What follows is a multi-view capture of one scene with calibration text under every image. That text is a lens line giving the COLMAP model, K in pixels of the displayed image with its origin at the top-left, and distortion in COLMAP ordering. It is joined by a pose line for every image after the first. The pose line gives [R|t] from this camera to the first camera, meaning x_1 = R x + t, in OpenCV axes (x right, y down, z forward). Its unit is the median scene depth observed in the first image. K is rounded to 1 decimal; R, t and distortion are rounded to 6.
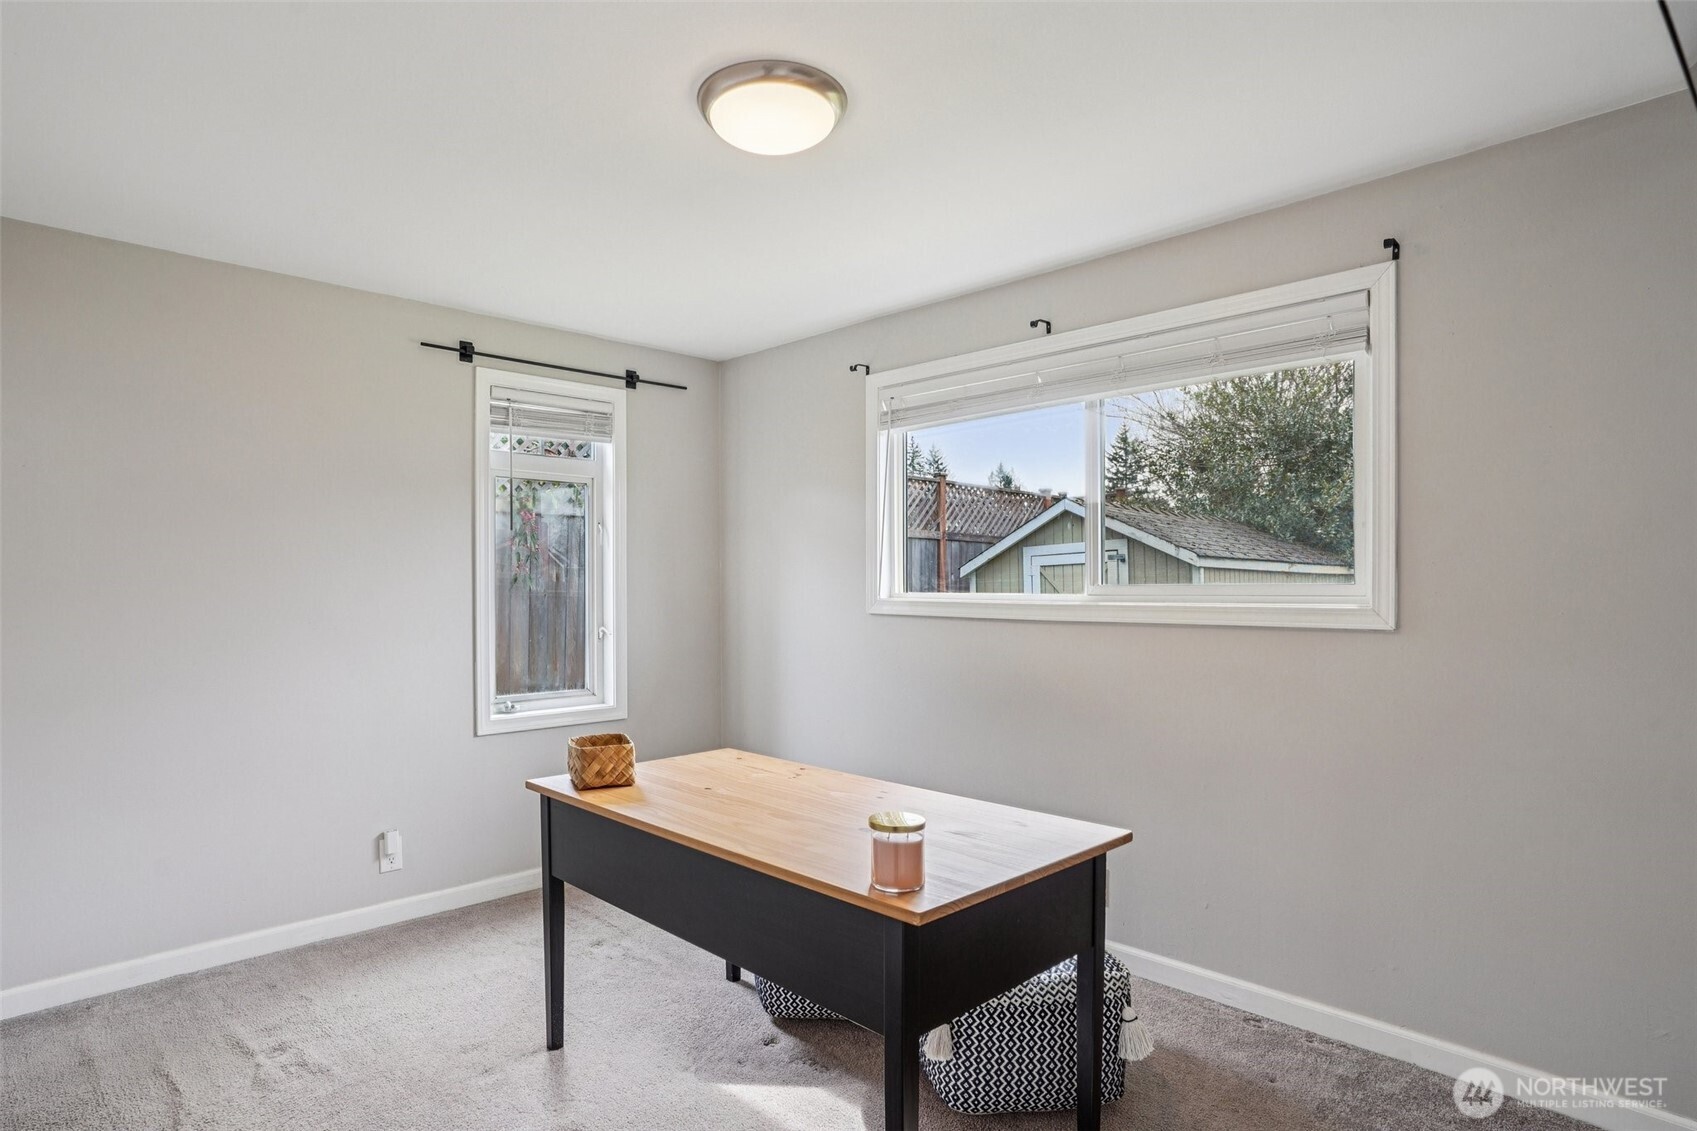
lens RADIAL K [[835.0, 0, 848.5], [0, 835.0, 565.5], [0, 0, 1]] dist [-0.057350, 0.024987]
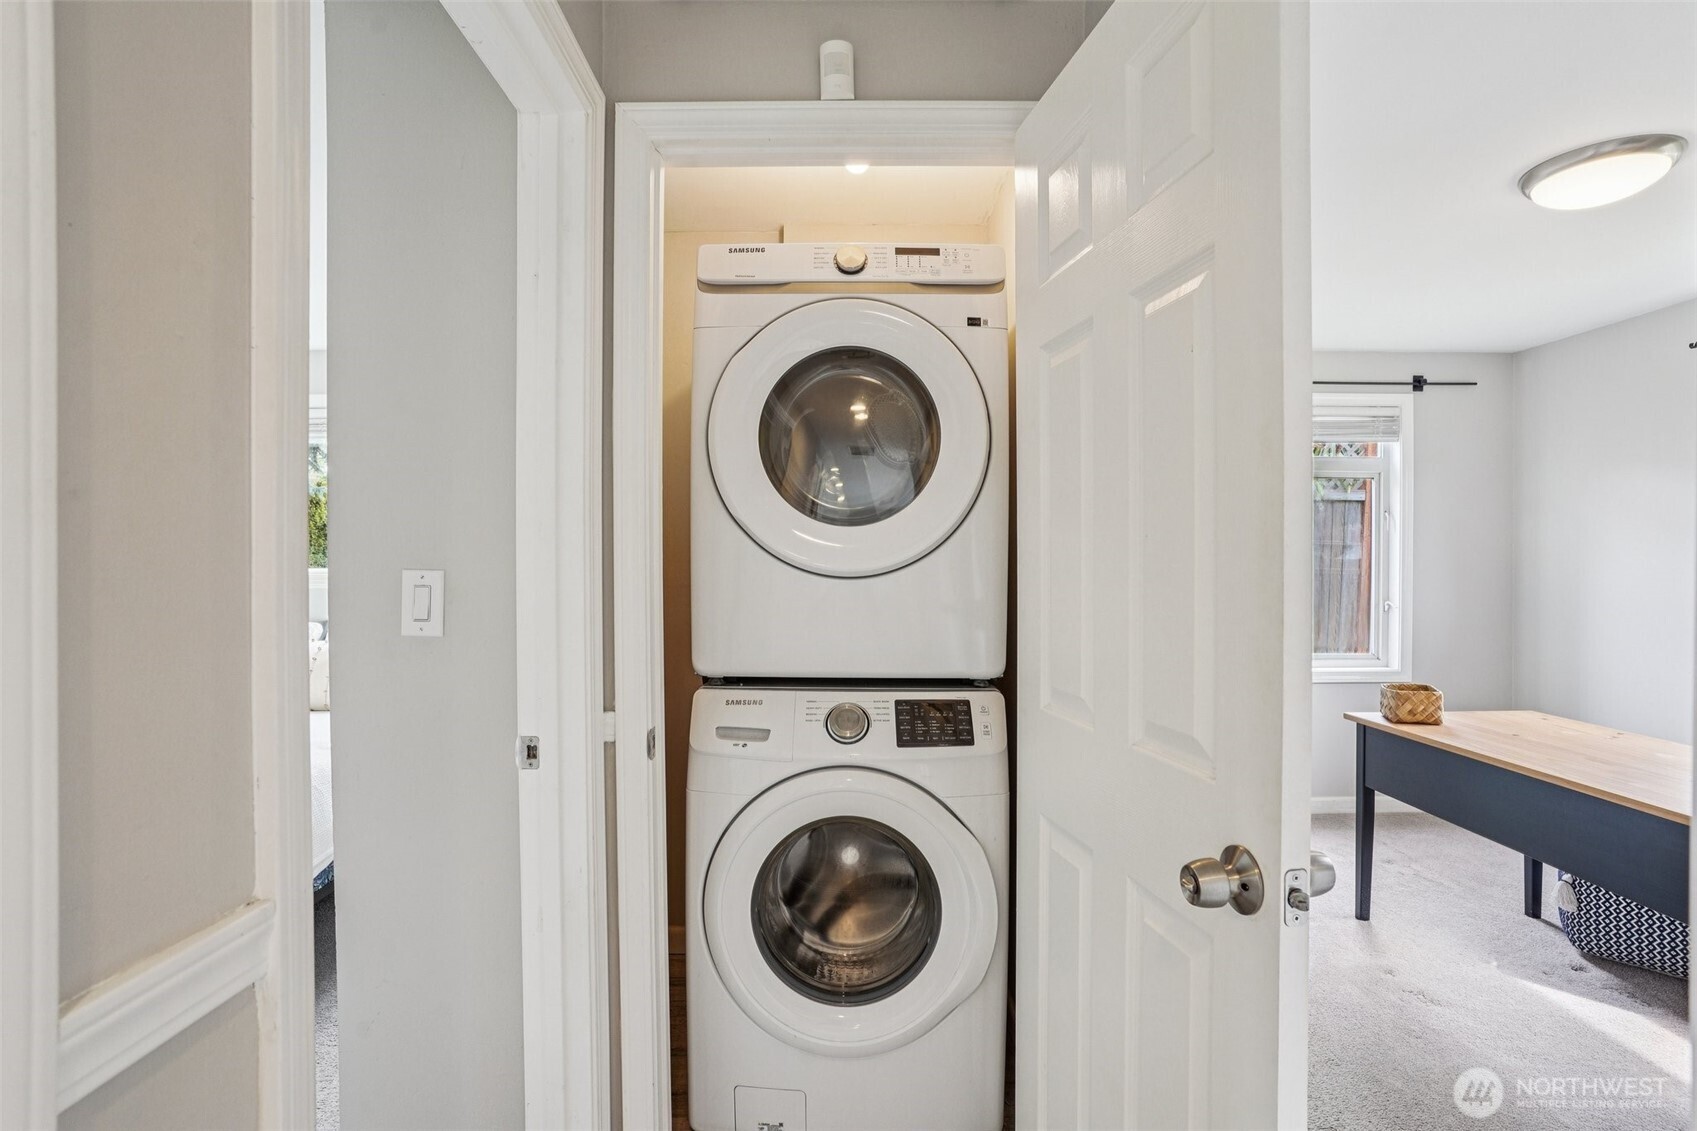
lens RADIAL K [[835.0, 0, 848.5], [0, 835.0, 565.5], [0, 0, 1]] dist [-0.057350, 0.024987]
pose [[0.693764, 0.009480, -0.720140, 0.003140], [0.010436, 0.999676, 0.023214, -0.014049], [0.720127, -0.023620, 0.693440, -0.480563]]
